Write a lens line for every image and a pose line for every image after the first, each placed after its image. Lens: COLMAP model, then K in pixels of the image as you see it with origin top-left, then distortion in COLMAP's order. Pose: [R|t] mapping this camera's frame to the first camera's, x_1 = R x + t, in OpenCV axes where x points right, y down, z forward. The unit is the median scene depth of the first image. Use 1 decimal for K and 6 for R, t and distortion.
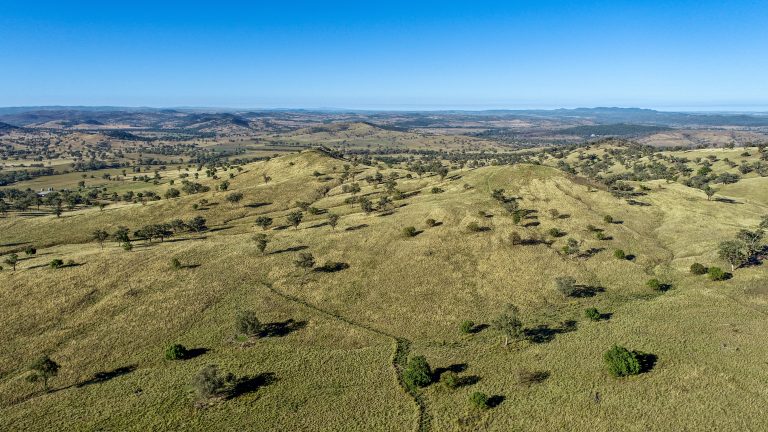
lens RADIAL K [[524.9, 0, 384.0], [0, 524.9, 216.0], [0, 0, 1]] dist [-0.008460, -0.000816]
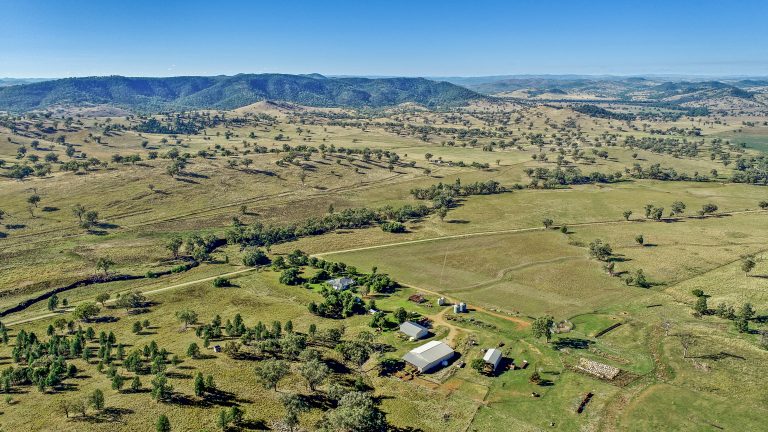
lens RADIAL K [[538.0, 0, 384.0], [0, 538.0, 216.0], [0, 0, 1]] dist [-0.005351, 0.002195]
pose [[0.696319, 0.171032, -0.697057, -0.665473], [-0.135080, 0.985066, 0.106762, -0.218028], [0.704907, 0.019818, 0.709023, 1.088731]]
